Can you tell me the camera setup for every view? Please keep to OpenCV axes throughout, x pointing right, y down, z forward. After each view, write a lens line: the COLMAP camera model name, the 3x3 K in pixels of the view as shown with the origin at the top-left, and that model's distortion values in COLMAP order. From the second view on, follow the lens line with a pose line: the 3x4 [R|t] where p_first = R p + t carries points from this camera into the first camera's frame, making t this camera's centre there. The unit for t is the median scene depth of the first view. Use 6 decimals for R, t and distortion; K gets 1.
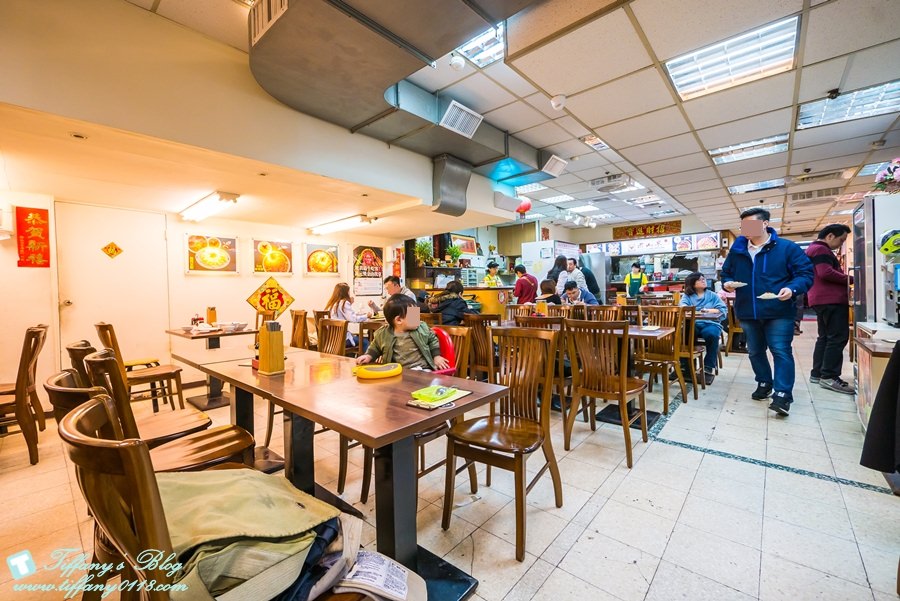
lens RADIAL K [[370.9, 0, 452.4], [0, 370.9, 295.2], [0, 0, 1]] dist [-0.003263, -0.000017]
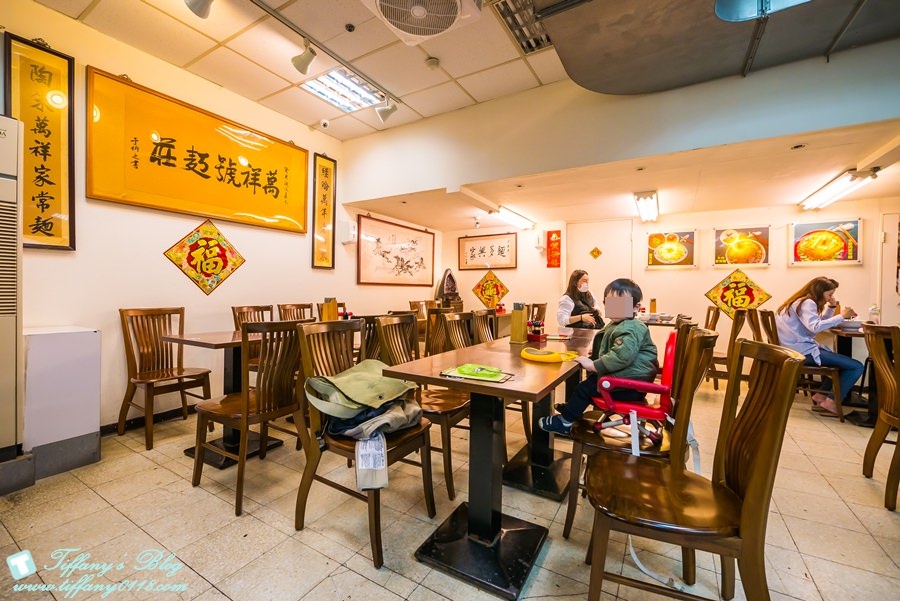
lens RADIAL K [[370.9, 0, 453.3], [0, 370.9, 294.8], [0, 0, 1]] dist [-0.003263, -0.000017]
pose [[0.189108, 0.035503, -0.981314, 0.264141], [-0.029486, 0.999101, 0.030465, 0.004171], [0.981513, 0.023174, 0.189985, 0.193391]]
